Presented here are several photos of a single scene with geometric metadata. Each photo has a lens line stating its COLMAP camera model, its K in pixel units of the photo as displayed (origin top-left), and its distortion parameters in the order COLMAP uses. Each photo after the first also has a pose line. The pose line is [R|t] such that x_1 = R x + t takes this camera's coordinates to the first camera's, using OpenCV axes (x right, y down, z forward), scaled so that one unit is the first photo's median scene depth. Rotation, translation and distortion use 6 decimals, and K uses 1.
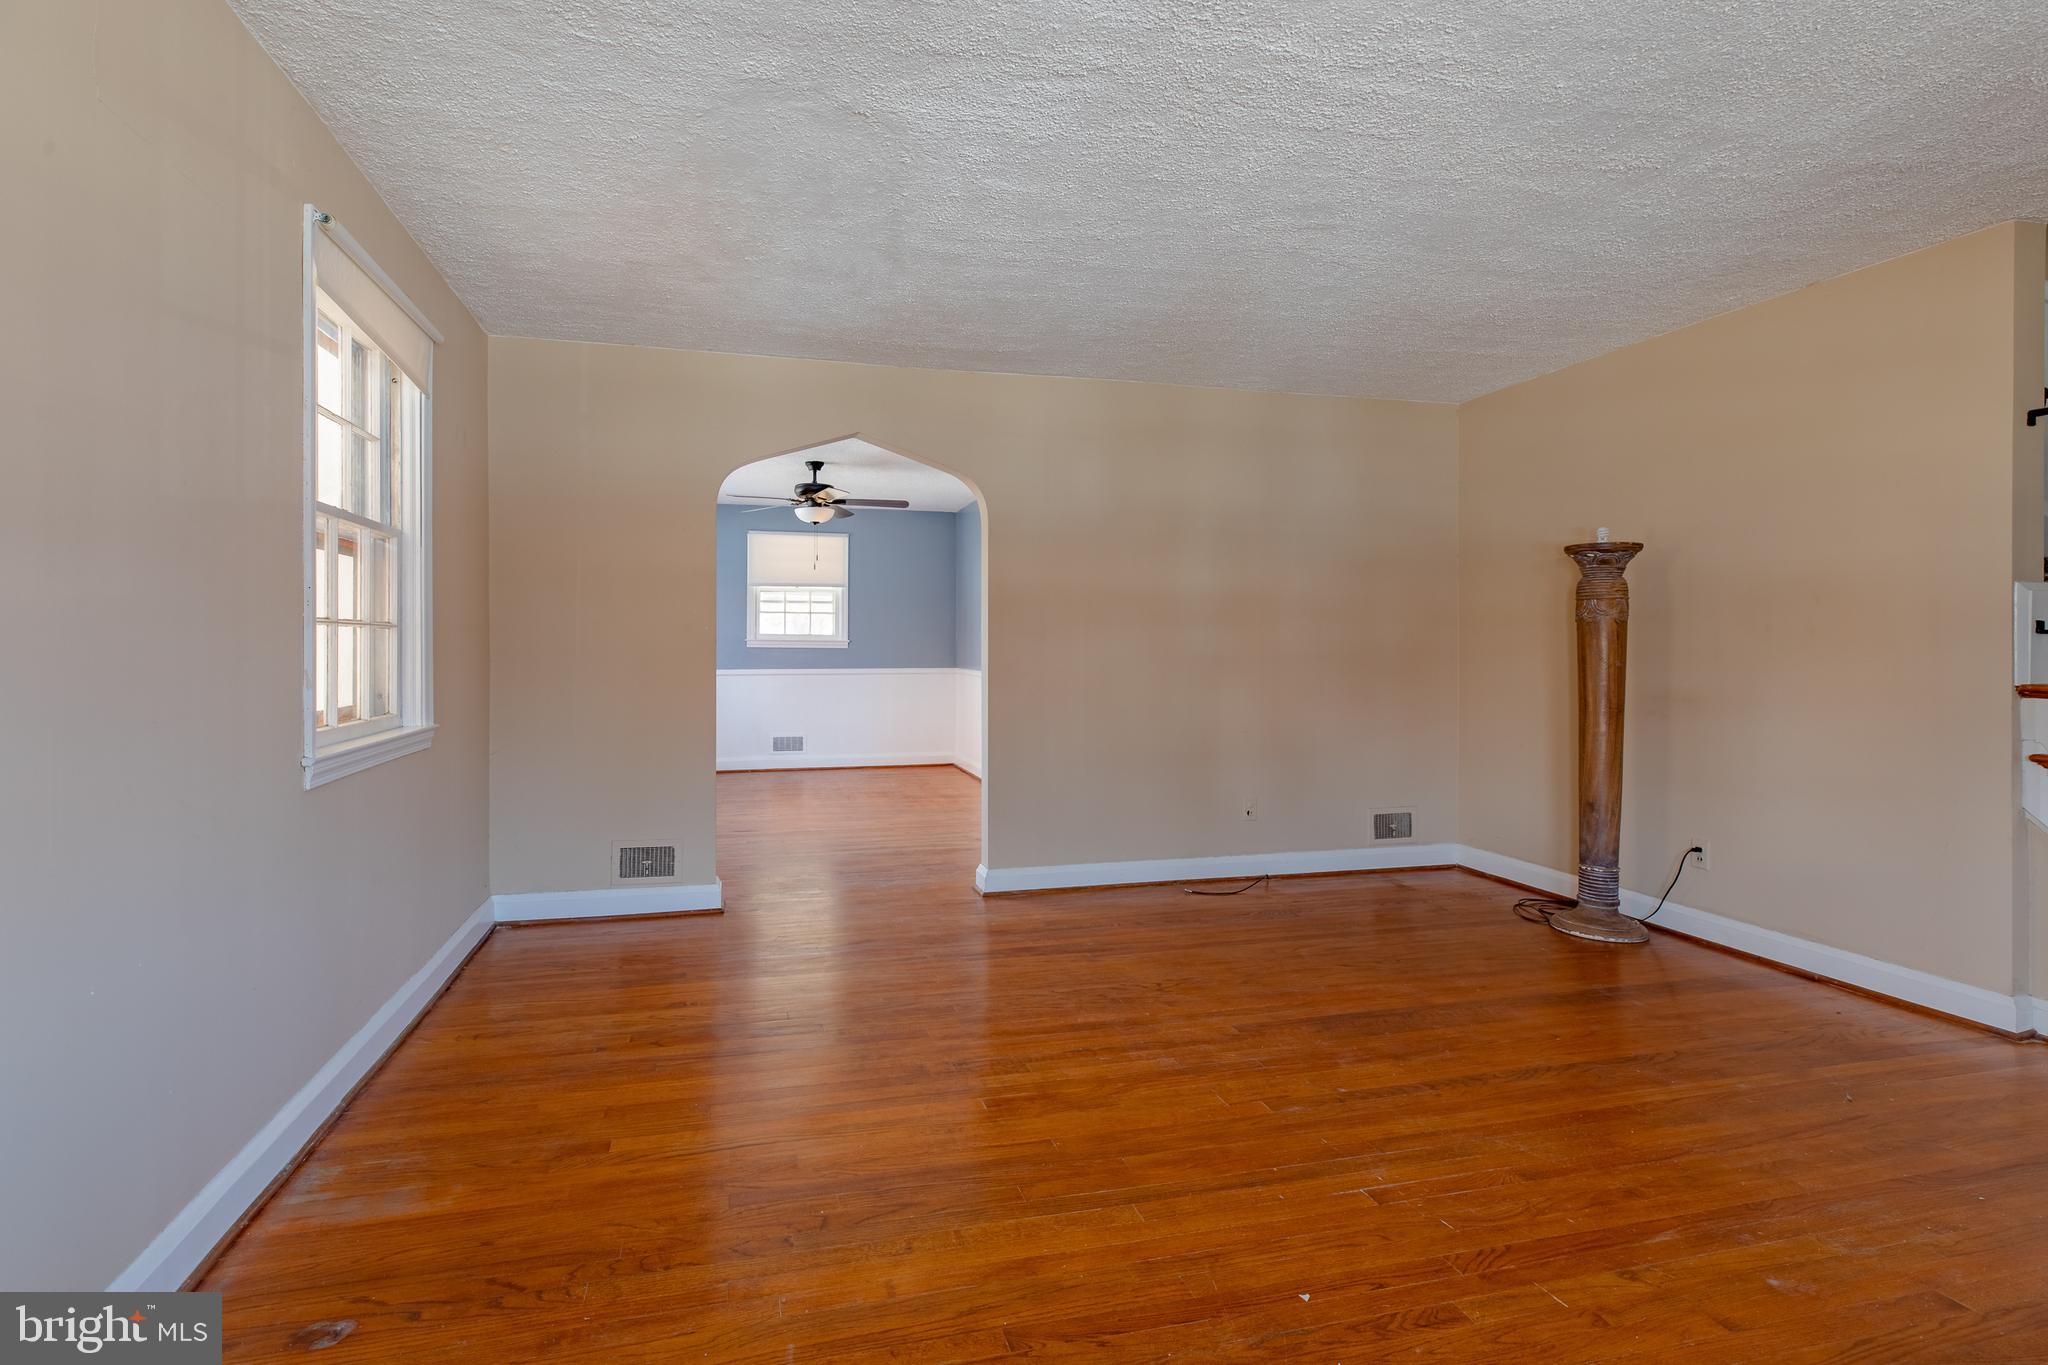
lens RADIAL K [[933.7, 0, 1023.4], [0, 933.7, 646.1], [0, 0, 1]] dist [0.003111, -0.000035]
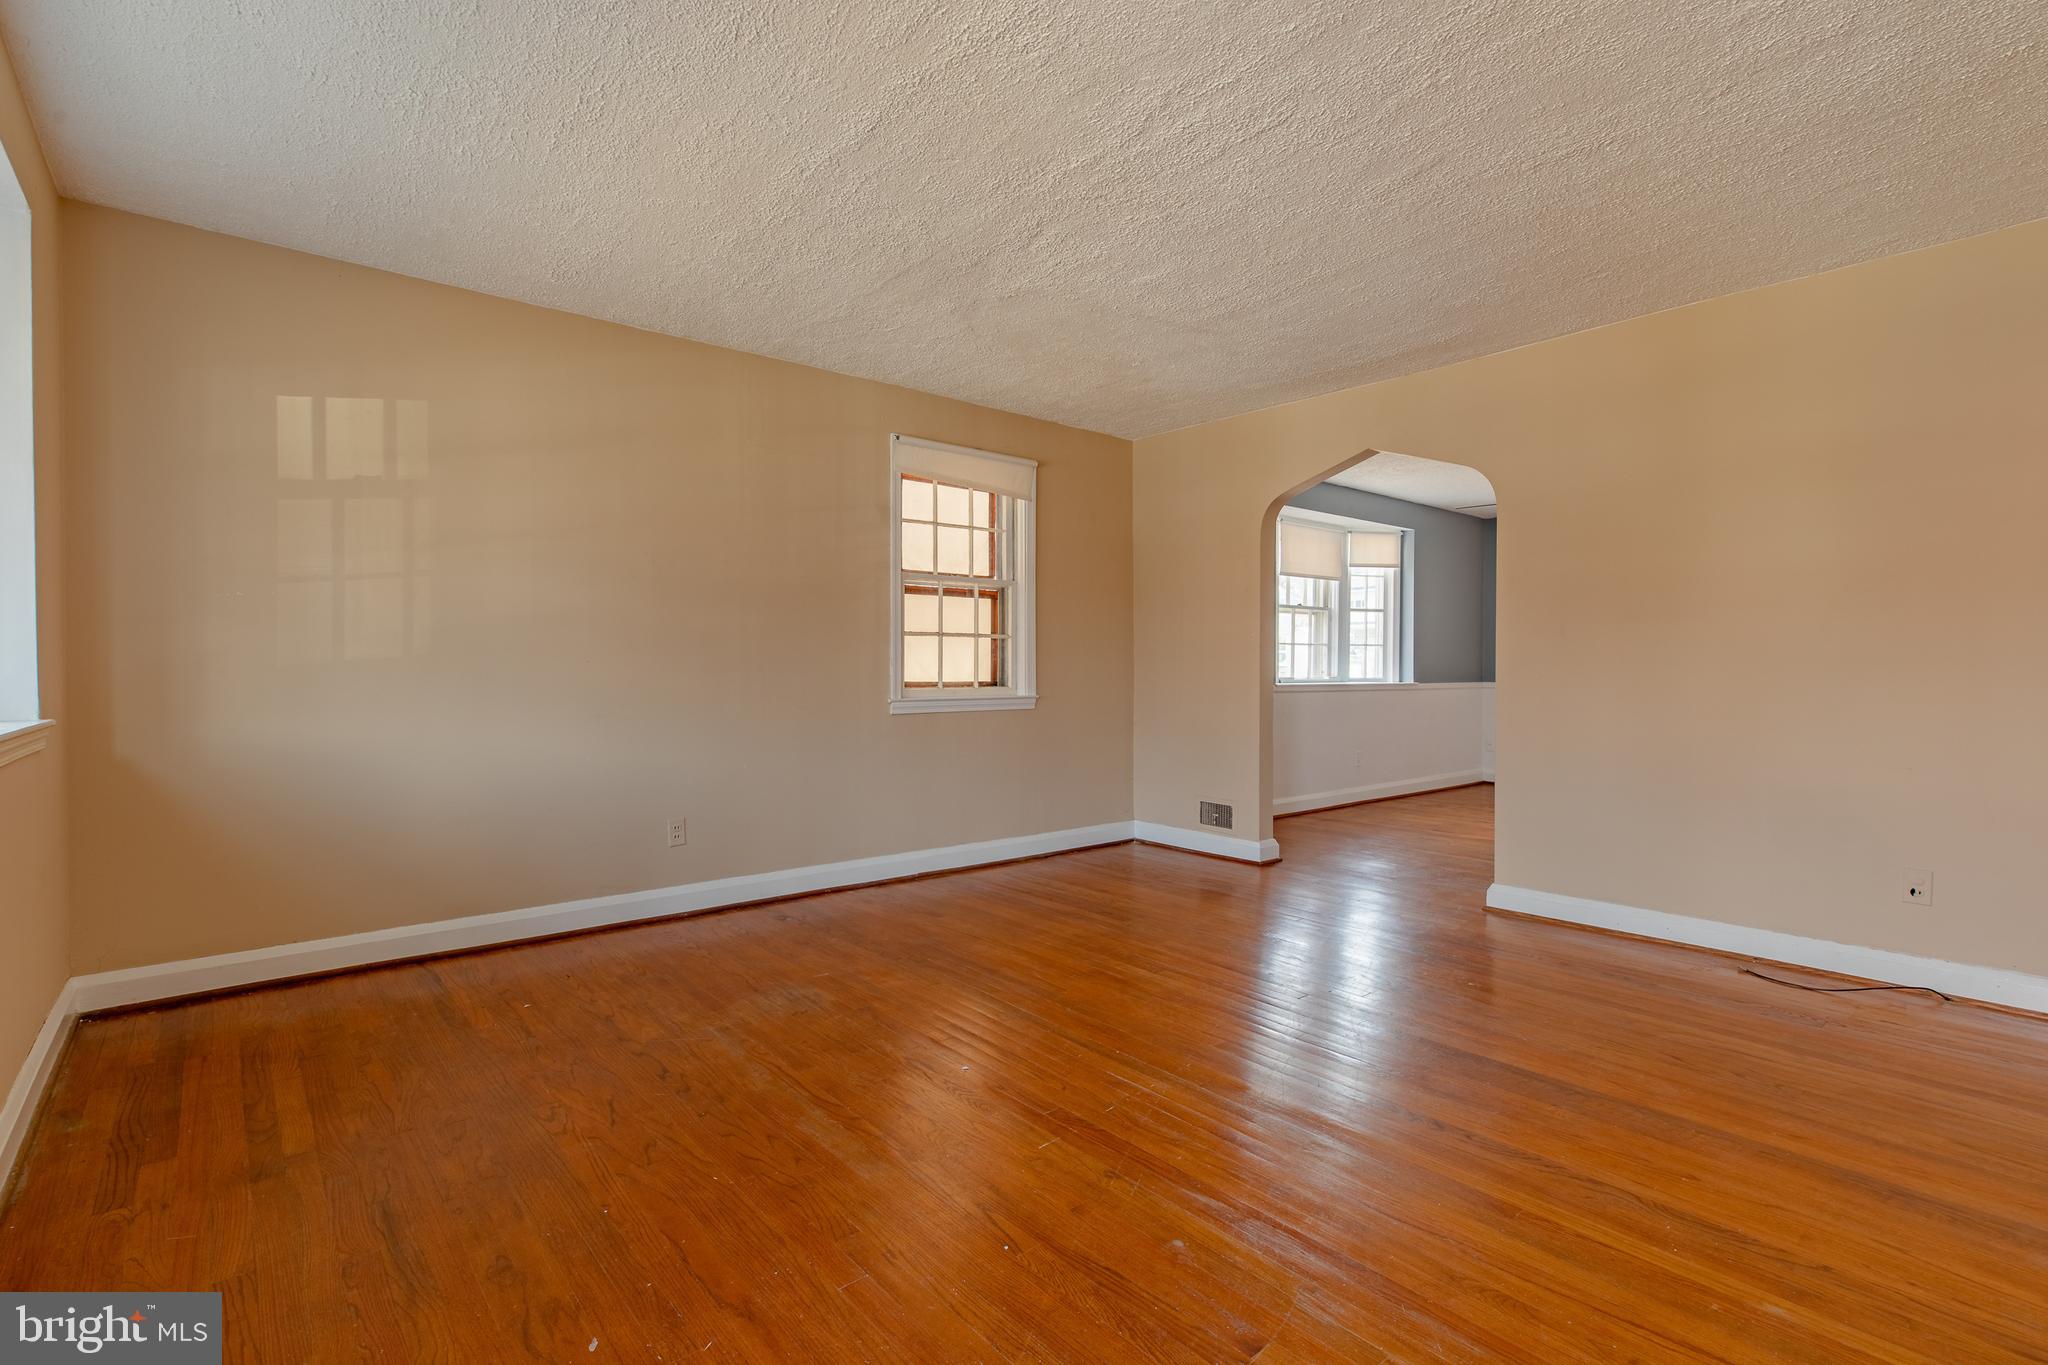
lens RADIAL K [[956.9, 0, 1027.1], [0, 956.9, 674.7], [0, 0, 1]] dist [-0.000759, -0.000443]
pose [[0.448729, 0.006811, -0.893642, 0.873132], [-0.003769, 0.999976, 0.005729, 0.036719], [0.893660, 0.000798, 0.448744, 0.213658]]
